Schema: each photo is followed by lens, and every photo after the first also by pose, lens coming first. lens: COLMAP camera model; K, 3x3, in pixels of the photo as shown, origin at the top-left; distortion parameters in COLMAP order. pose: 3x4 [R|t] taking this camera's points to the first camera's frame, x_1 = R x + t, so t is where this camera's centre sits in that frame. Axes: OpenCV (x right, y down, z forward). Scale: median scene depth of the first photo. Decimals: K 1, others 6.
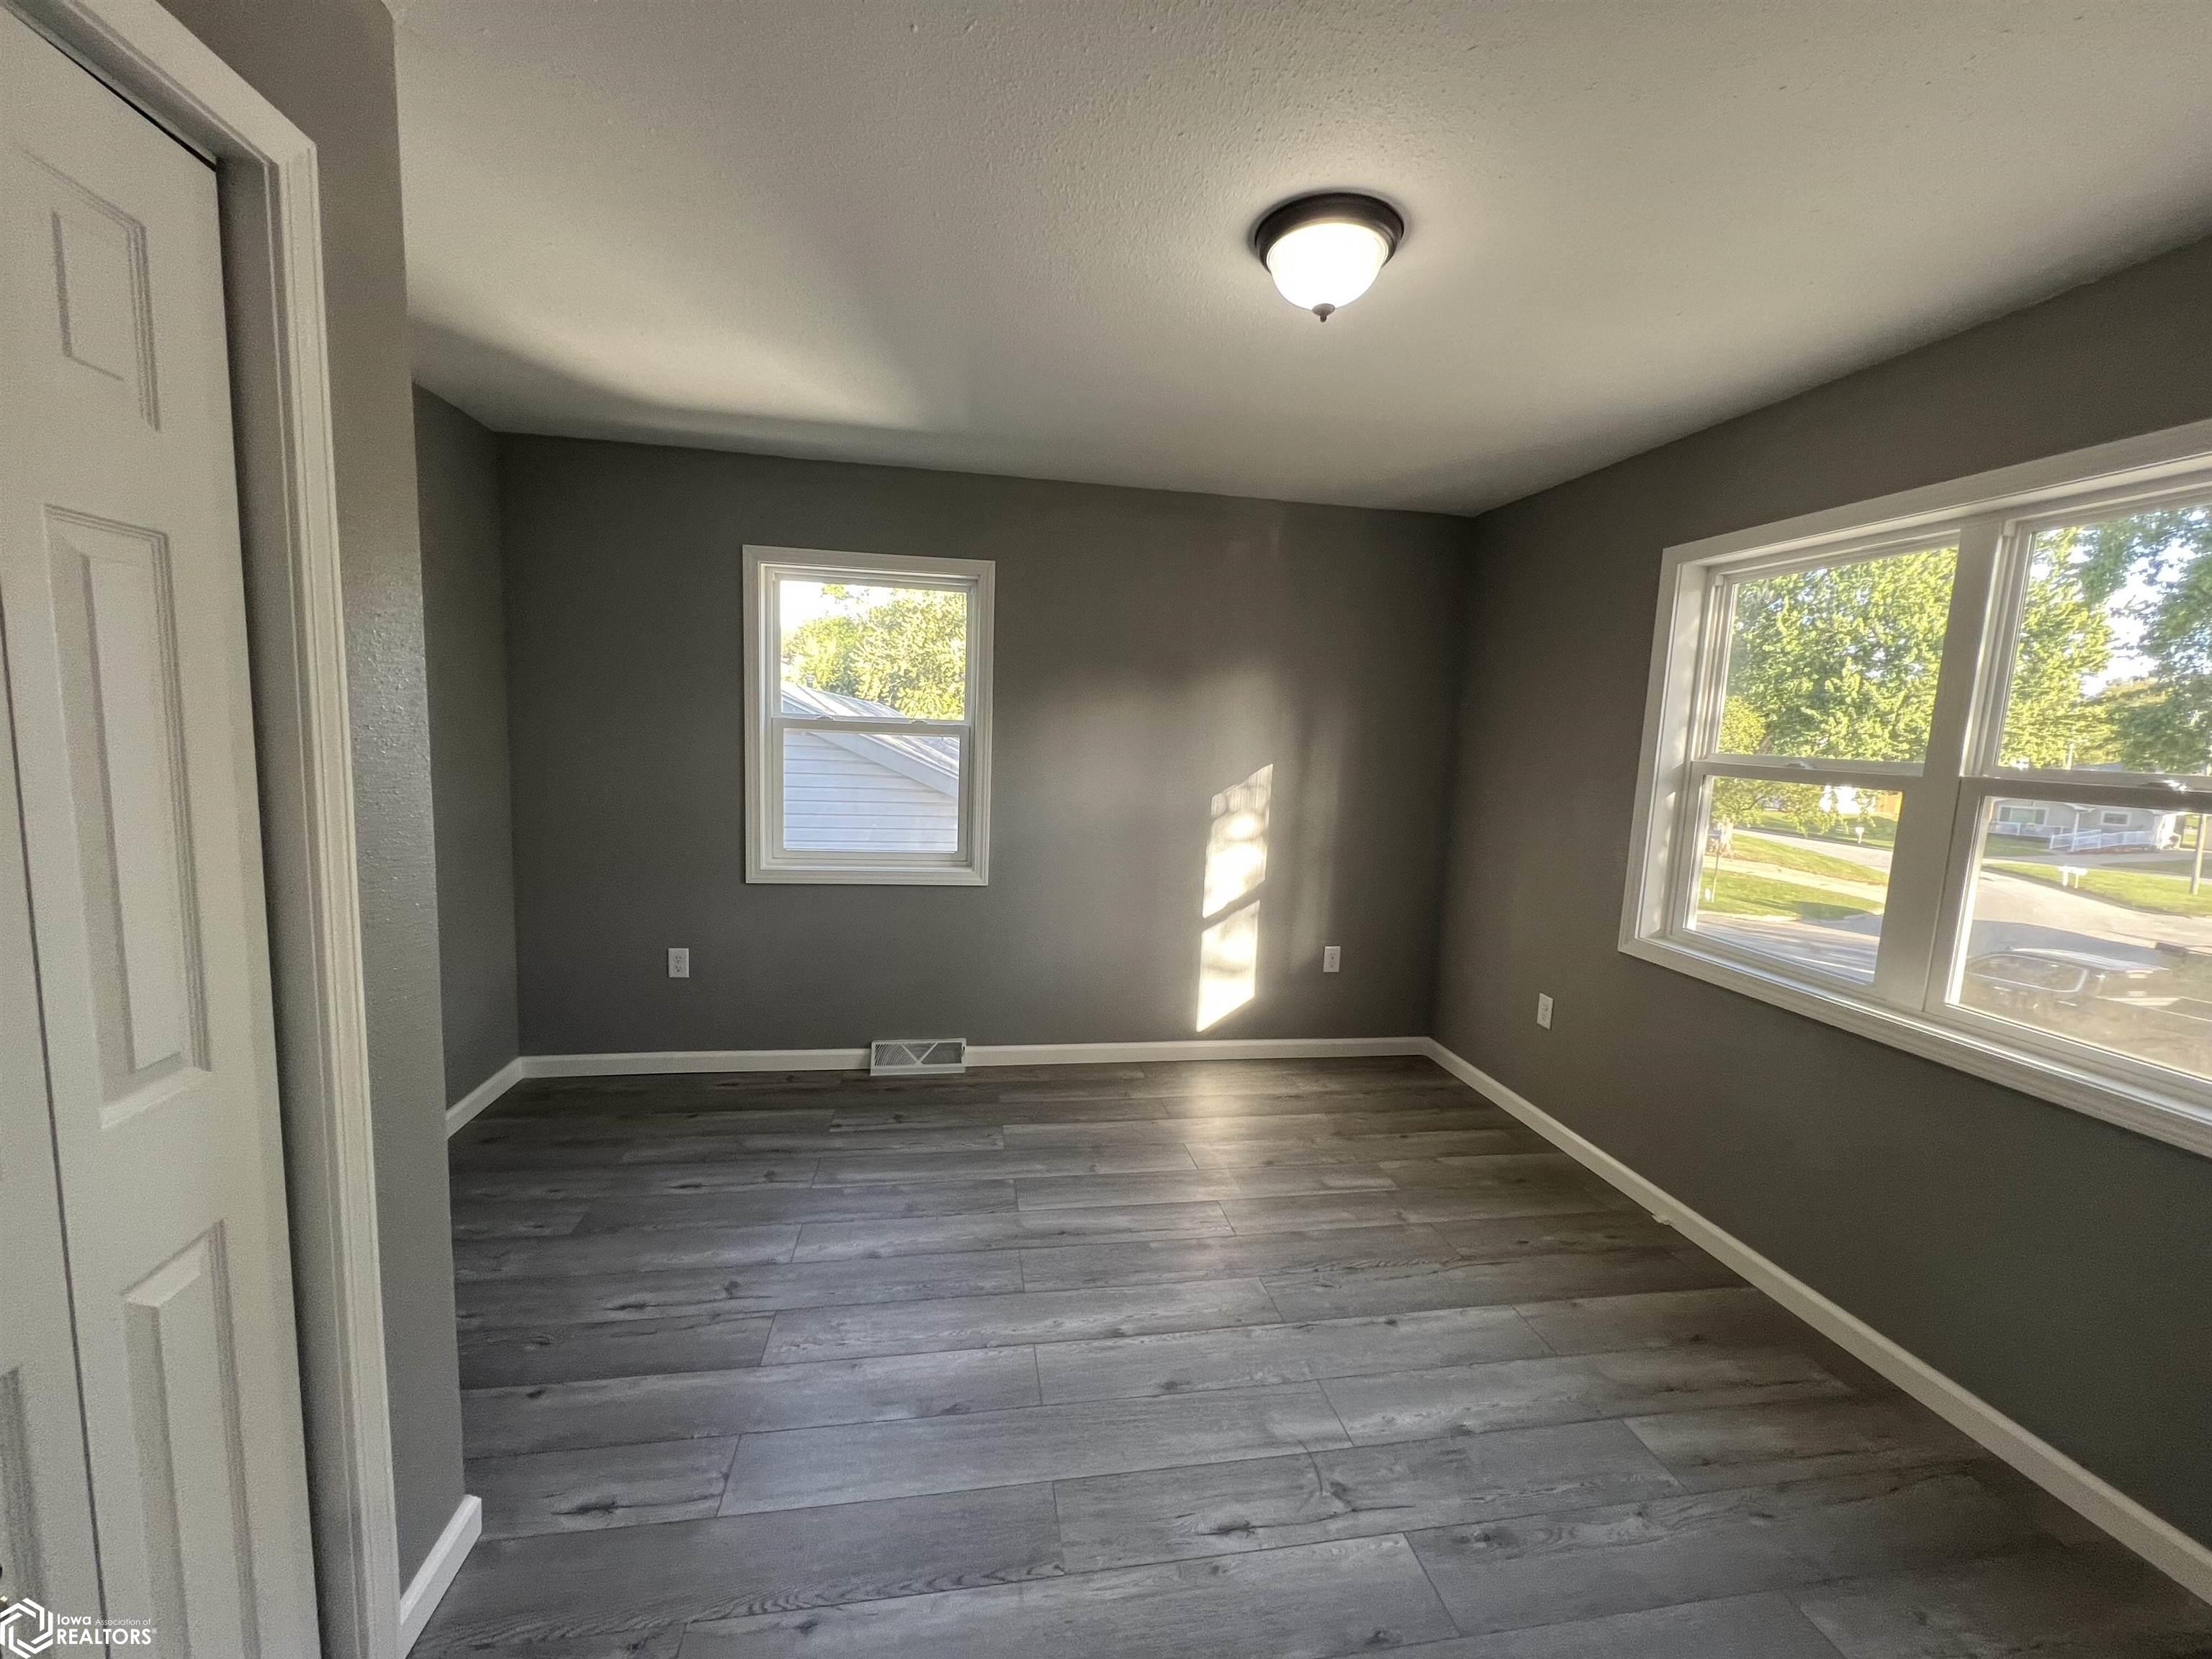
lens RADIAL K [[881.5, 0, 1110.6], [0, 881.5, 836.1], [0, 0, 1]] dist [-0.003435, 0.000725]
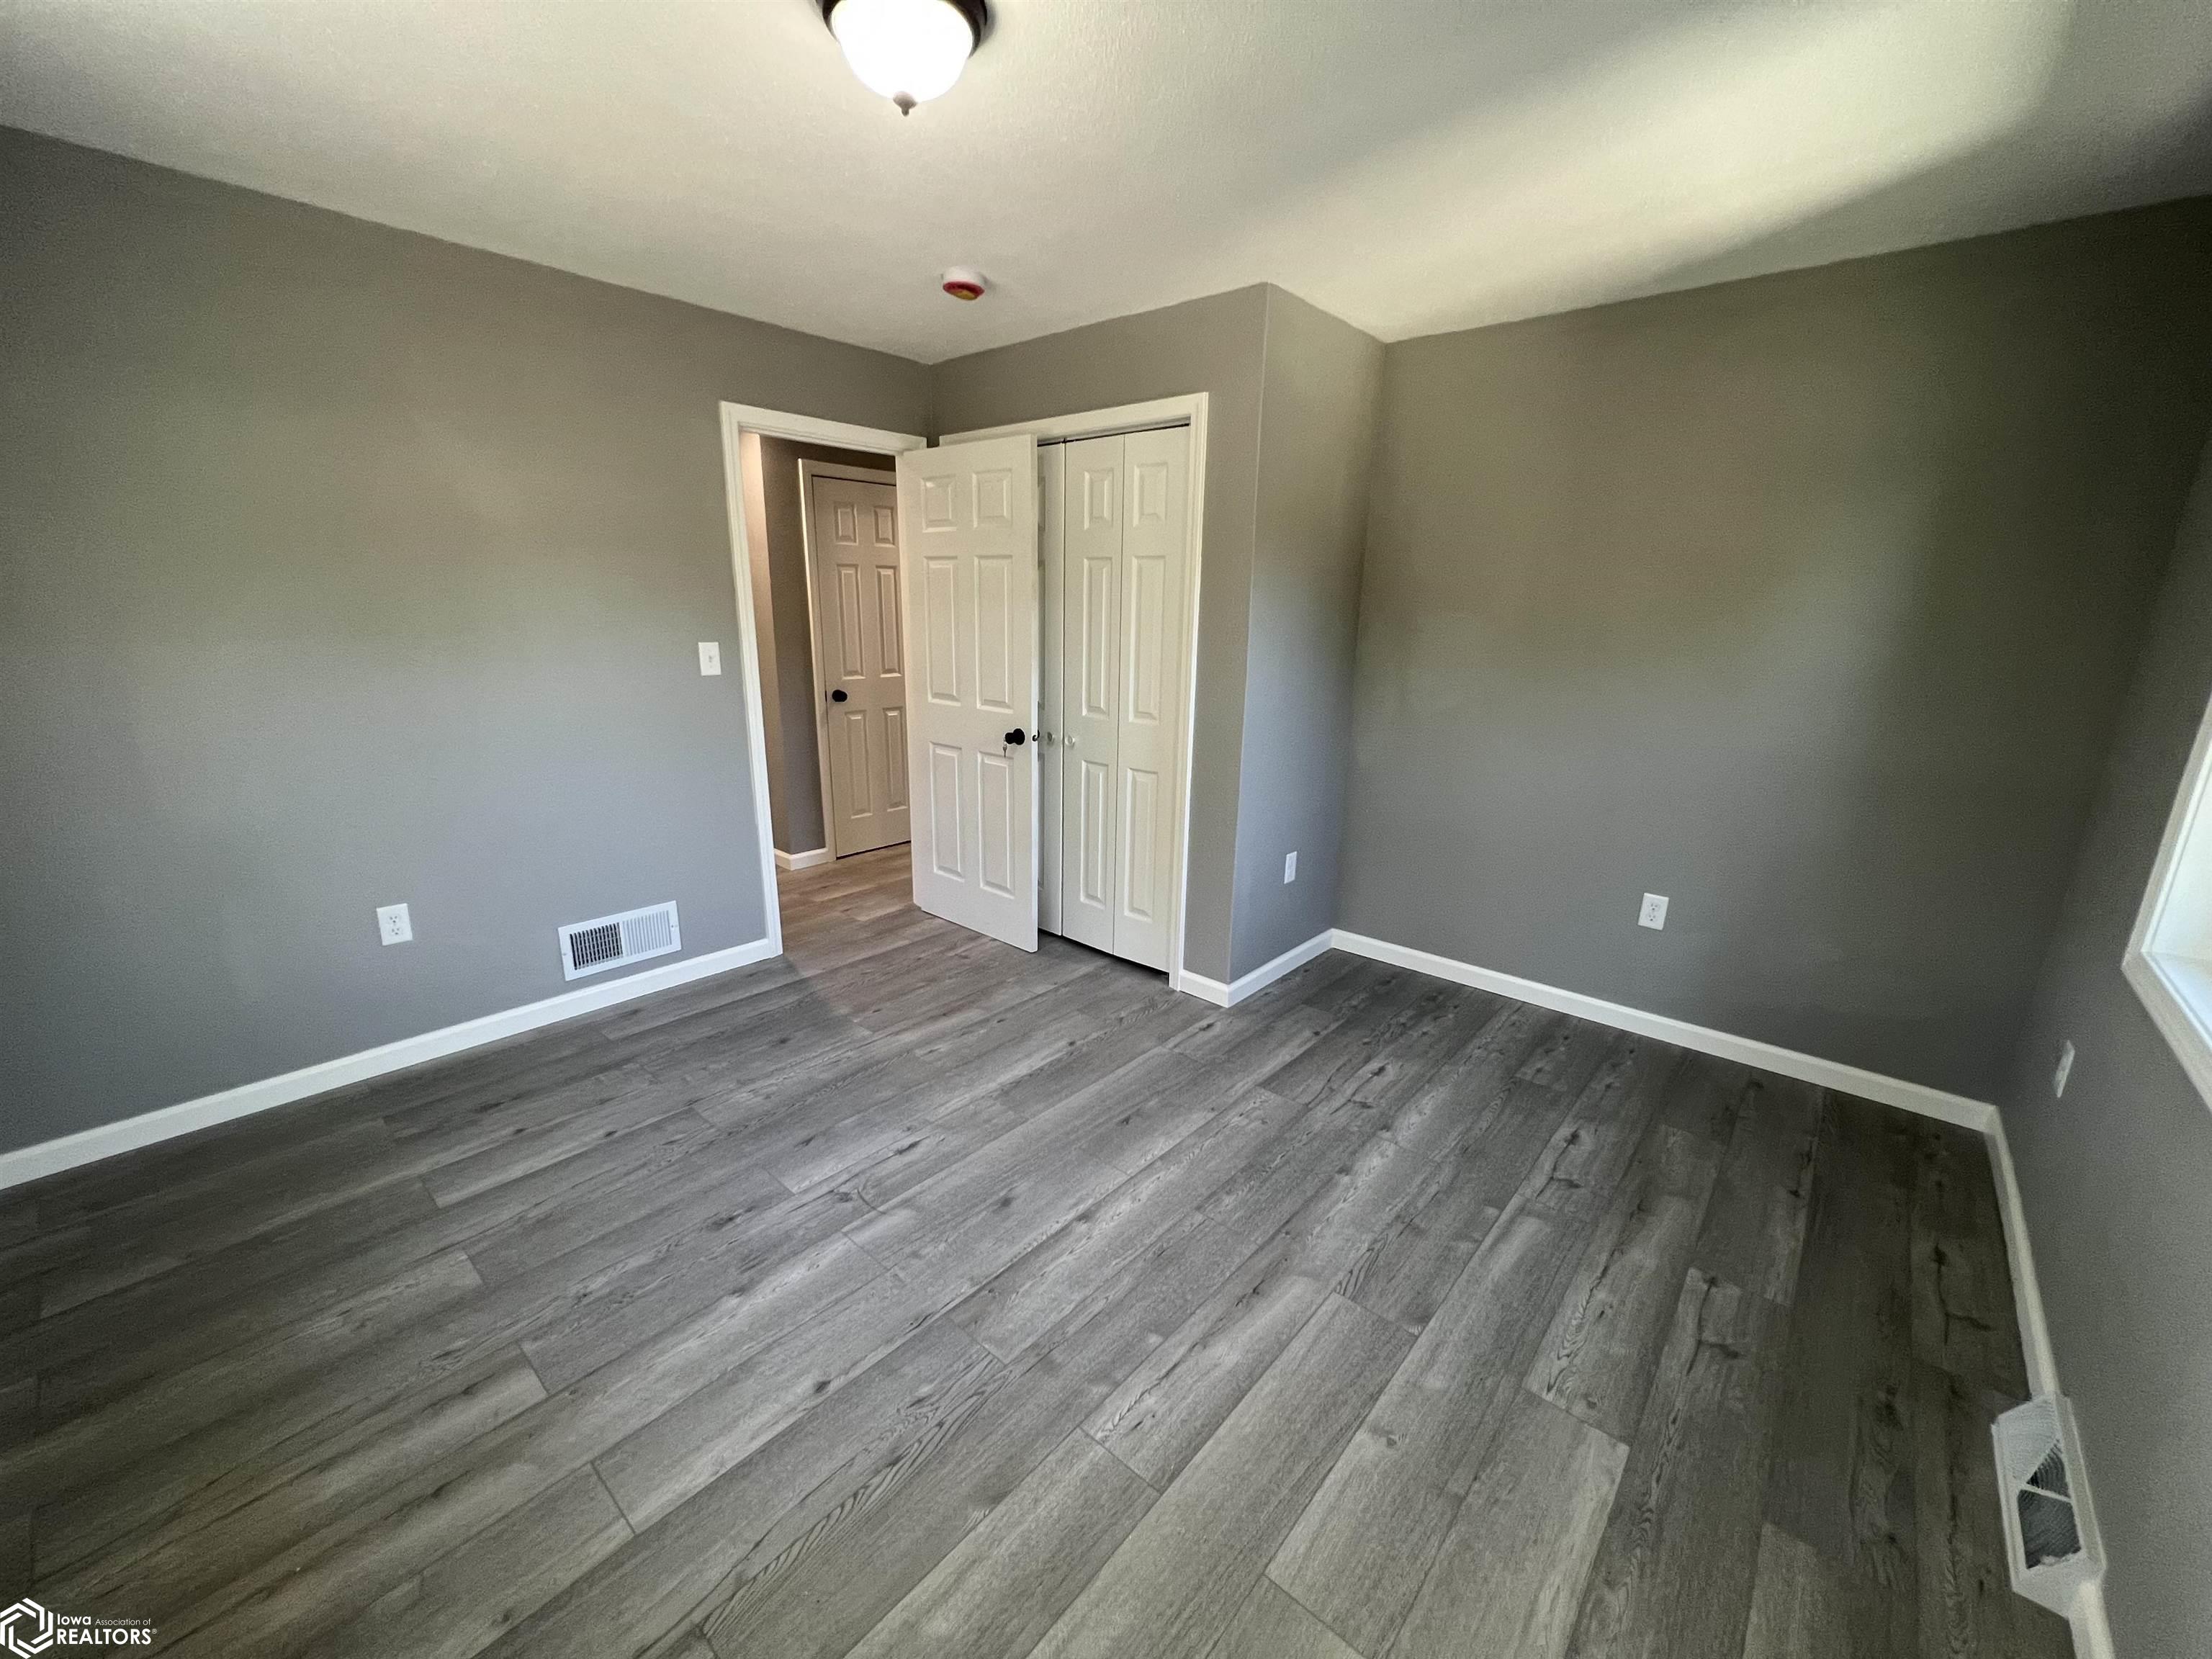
lens RADIAL K [[881.5, 0, 1106.0], [0, 881.5, 833.2], [0, 0, 1]] dist [-0.003435, 0.000725]
pose [[-0.776443, 0.106948, -0.621046, 0.554106], [-0.127068, 0.938684, 0.320510, -0.173130], [0.617244, 0.327772, -0.715245, 1.553468]]
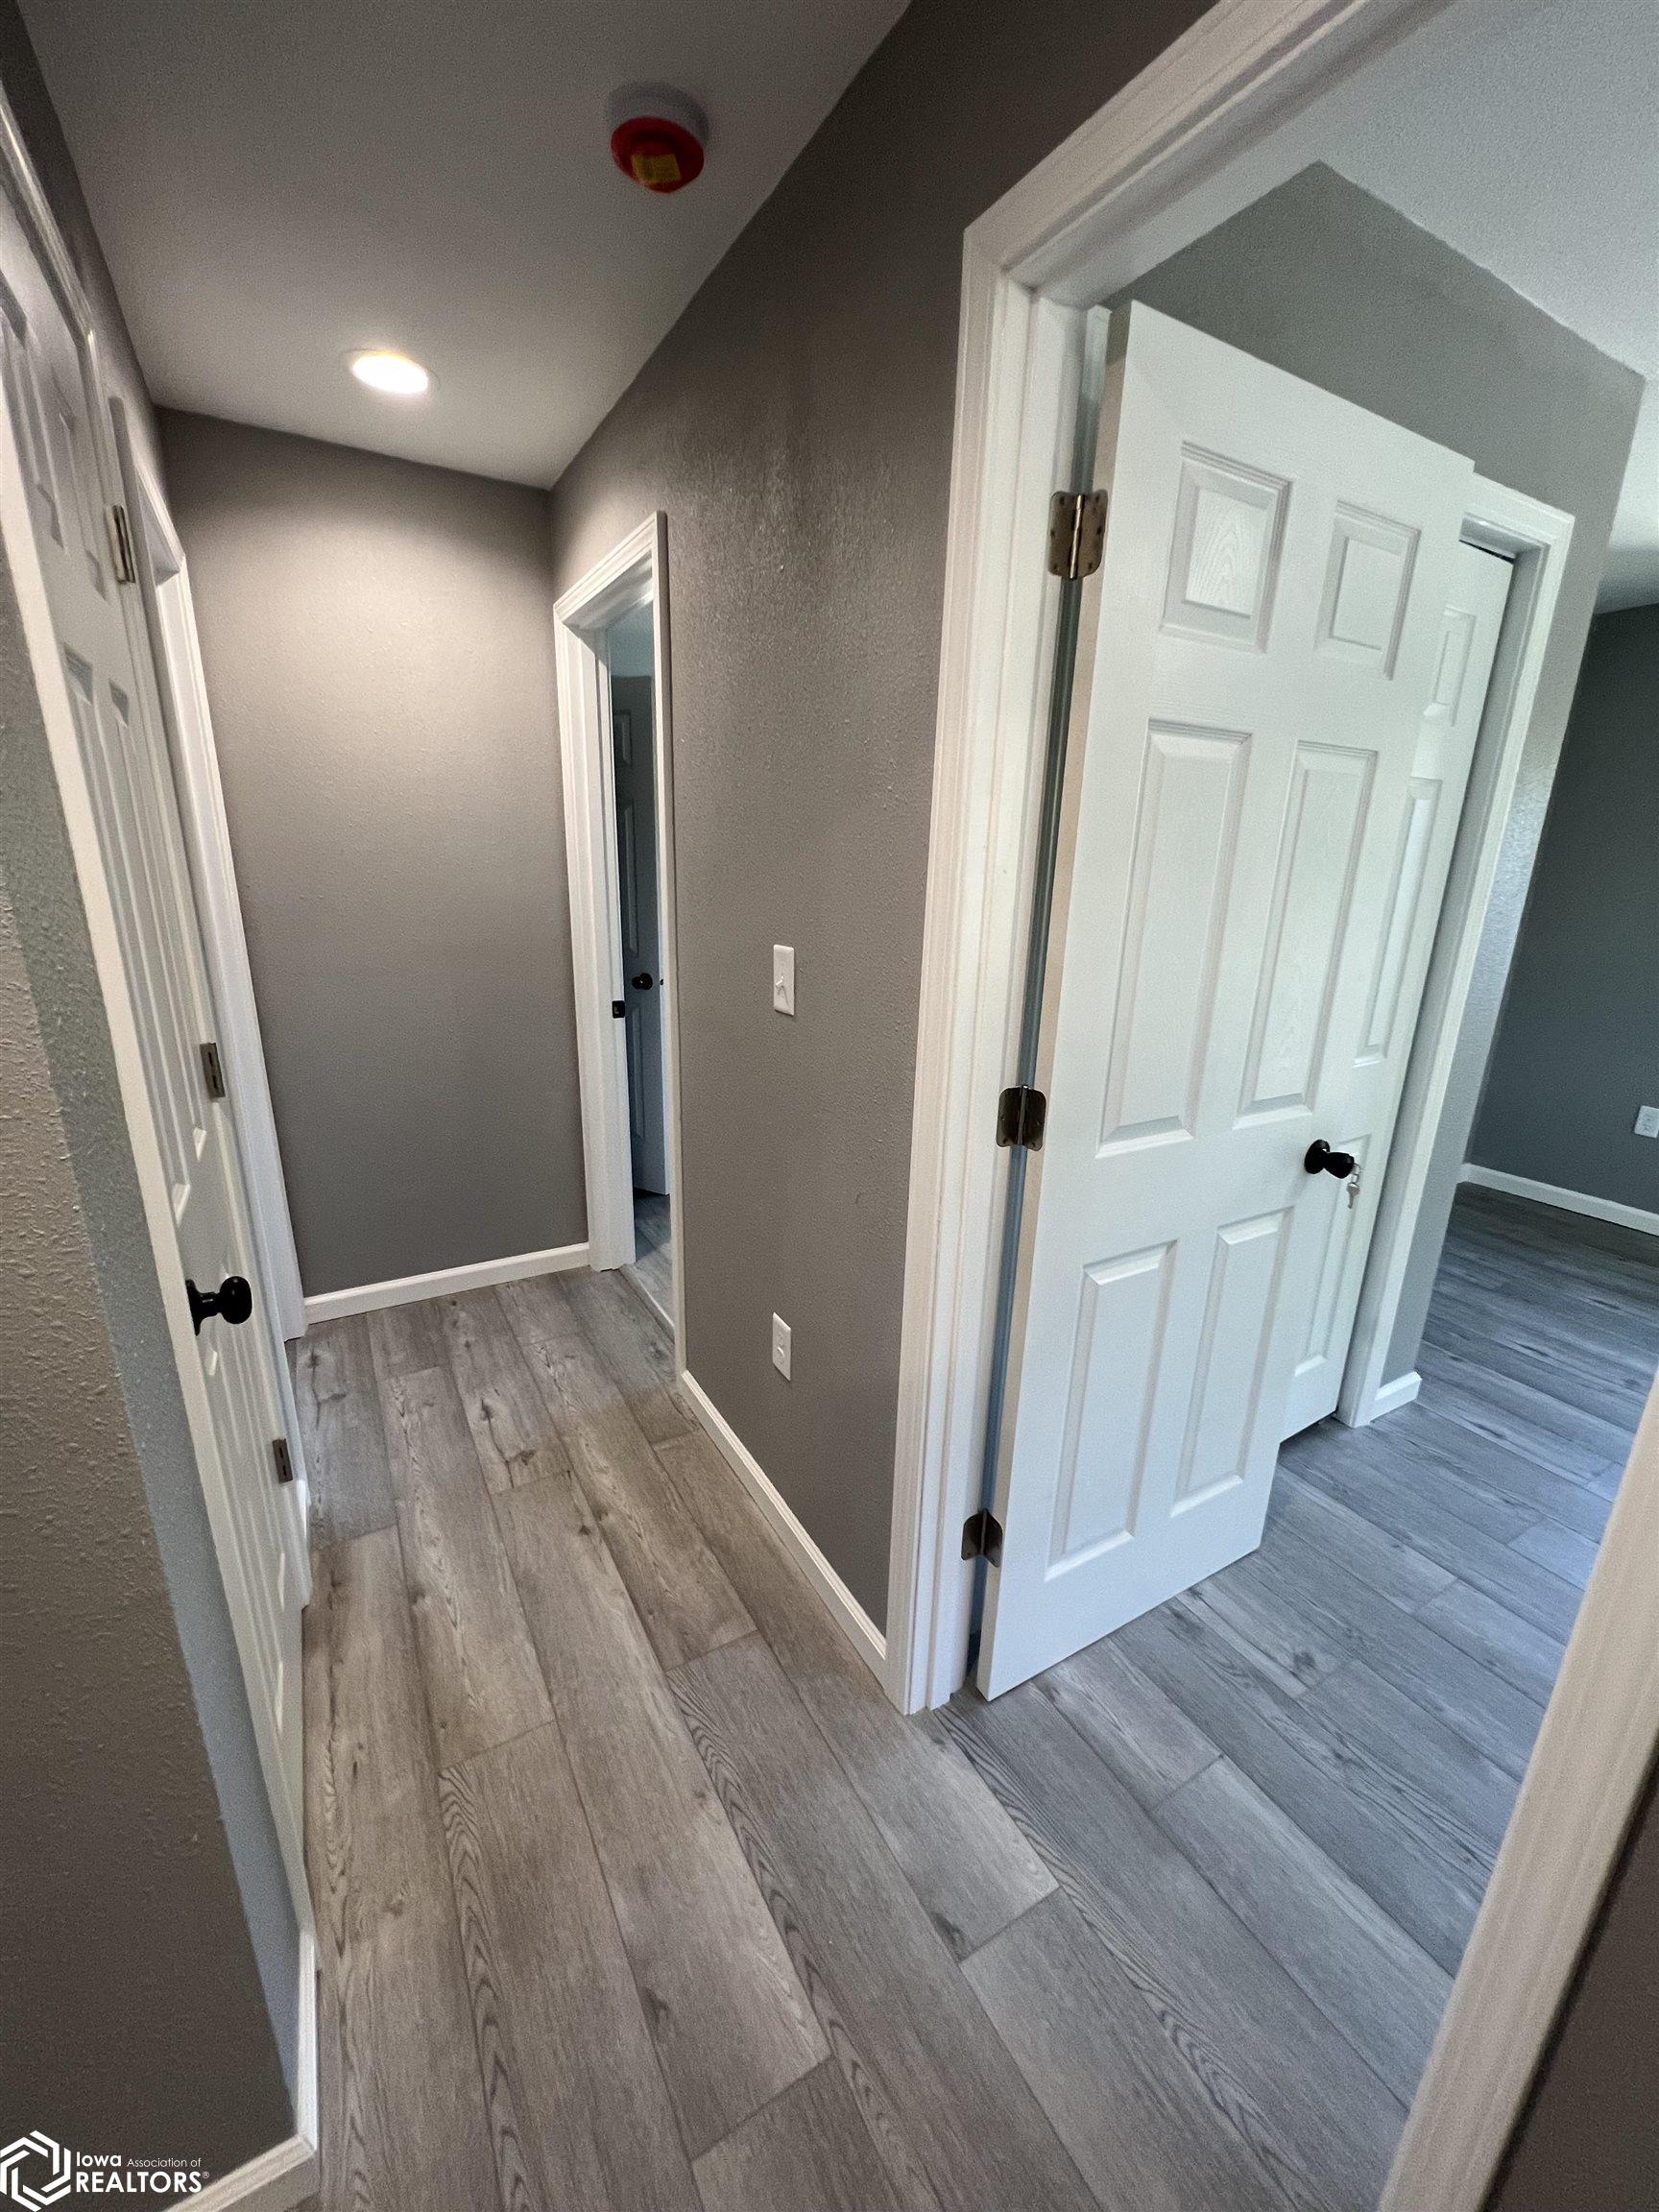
lens RADIAL K [[881.5, 0, 823.9], [0, 881.5, 1111.2], [0, 0, 1]] dist [-0.003435, 0.000725]
pose [[0.343068, 0.228140, -0.911184, 0.179366], [-0.117252, 0.972870, 0.199438, 0.063725], [0.931964, 0.038418, 0.360511, -0.424271]]
